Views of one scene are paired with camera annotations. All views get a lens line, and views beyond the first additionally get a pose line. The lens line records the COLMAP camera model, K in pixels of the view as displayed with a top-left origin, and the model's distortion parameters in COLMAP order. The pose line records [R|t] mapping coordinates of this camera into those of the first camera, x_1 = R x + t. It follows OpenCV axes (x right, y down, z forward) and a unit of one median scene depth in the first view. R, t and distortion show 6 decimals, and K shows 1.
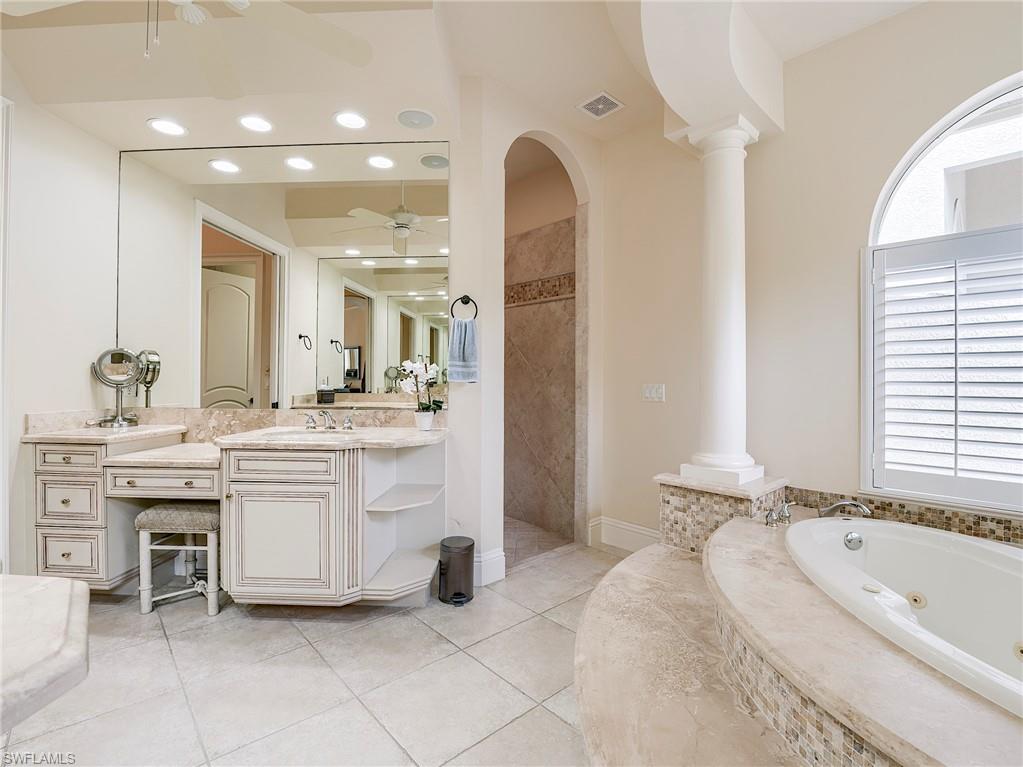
lens RADIAL K [[479.1, 0, 512.7], [0, 479.1, 379.4], [0, 0, 1]] dist [-0.025937, -0.000598]
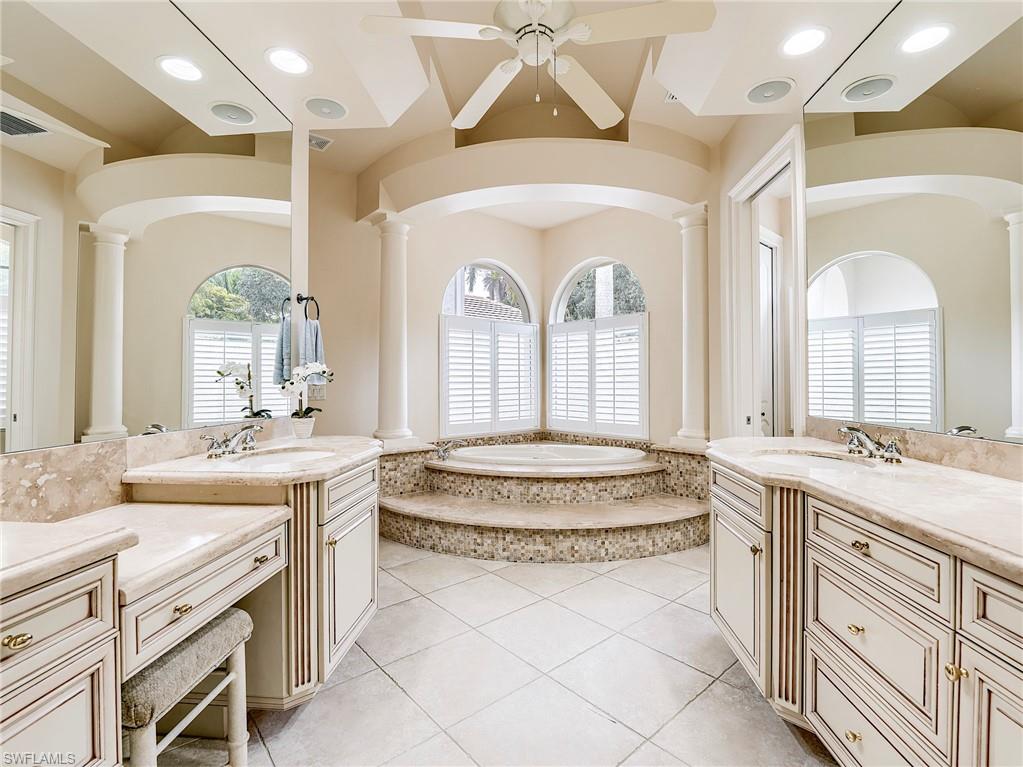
lens RADIAL K [[479.1, 0, 512.7], [0, 479.1, 379.4], [0, 0, 1]] dist [-0.025937, -0.000598]
pose [[0.028779, 0.001155, 0.999585, -1.185342], [0.002293, 0.999997, -0.001221, -0.004217], [-0.999583, 0.002327, 0.028776, 0.620223]]
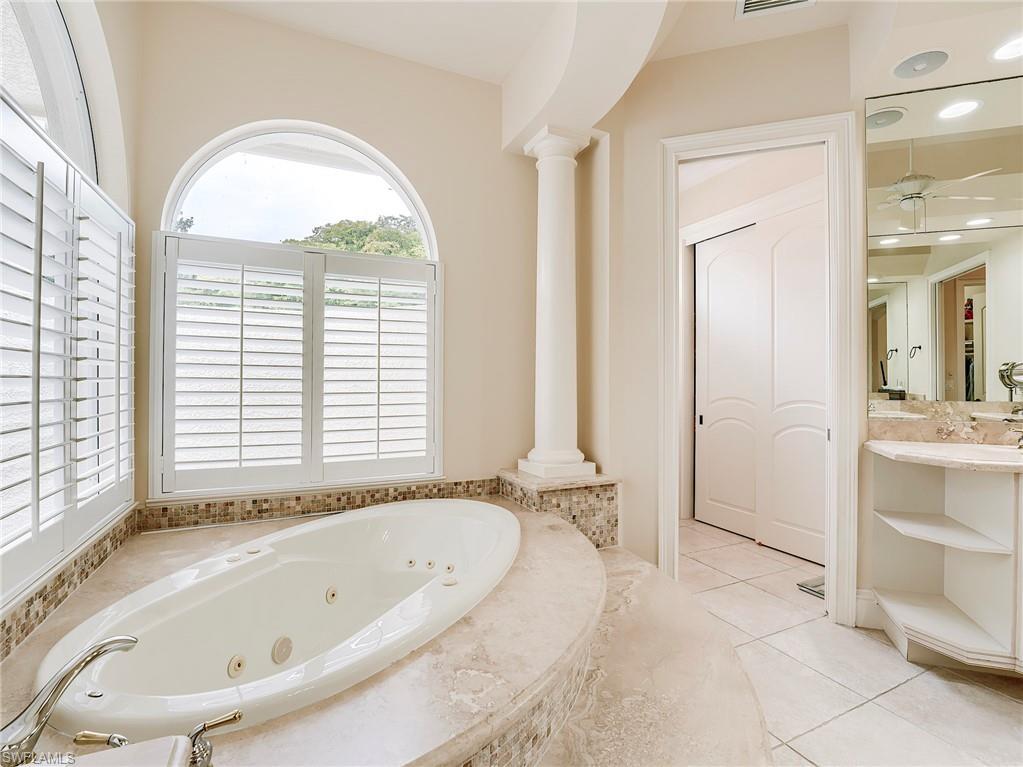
lens RADIAL K [[479.1, 0, 512.7], [0, 479.1, 379.4], [0, 0, 1]] dist [-0.025937, -0.000598]
pose [[-0.953010, -0.008607, 0.302818, 0.190173], [-0.009575, 0.999953, -0.001712, 0.001359], [-0.302789, -0.004531, -0.953047, 1.148868]]
